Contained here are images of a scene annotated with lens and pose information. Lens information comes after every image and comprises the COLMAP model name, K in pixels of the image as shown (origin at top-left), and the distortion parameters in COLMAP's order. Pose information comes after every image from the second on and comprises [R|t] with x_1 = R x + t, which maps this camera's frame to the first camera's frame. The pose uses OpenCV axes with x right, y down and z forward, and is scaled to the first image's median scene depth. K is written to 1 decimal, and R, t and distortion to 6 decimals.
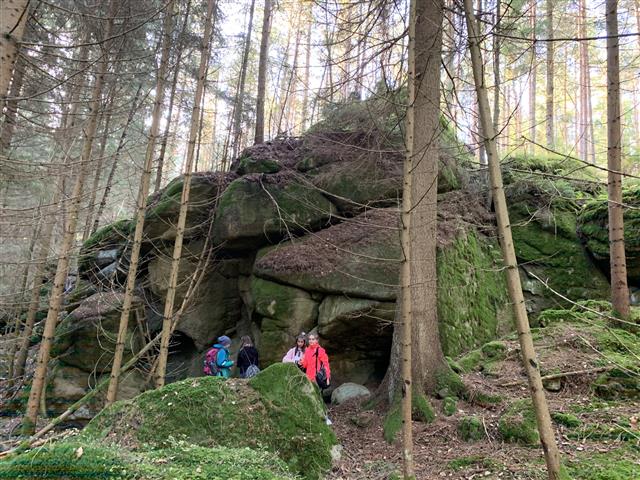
lens RADIAL K [[479.3, 0, 320.0], [0, 479.3, 240.0], [0, 0, 1]] dist [0.022535, -0.004643]
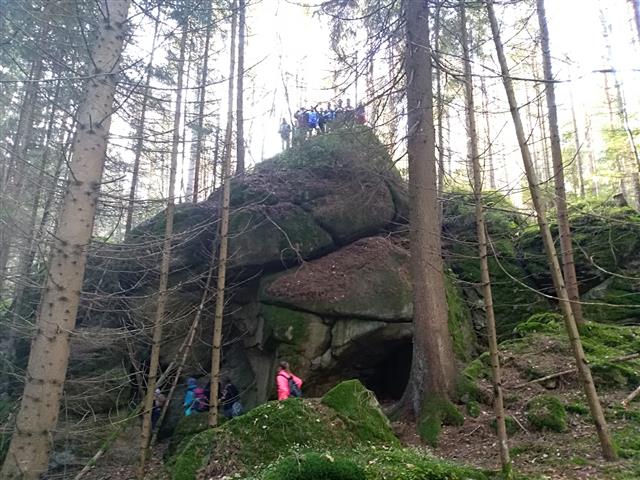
lens RADIAL K [[486.5, 0, 320.0], [0, 486.5, 240.0], [0, 0, 1]] dist [0.084625, -0.123055]
pose [[0.969538, -0.006503, 0.244853, -0.296786], [0.018828, 0.998669, -0.048028, -0.009971], [-0.244215, 0.051175, 0.968370, -0.062731]]
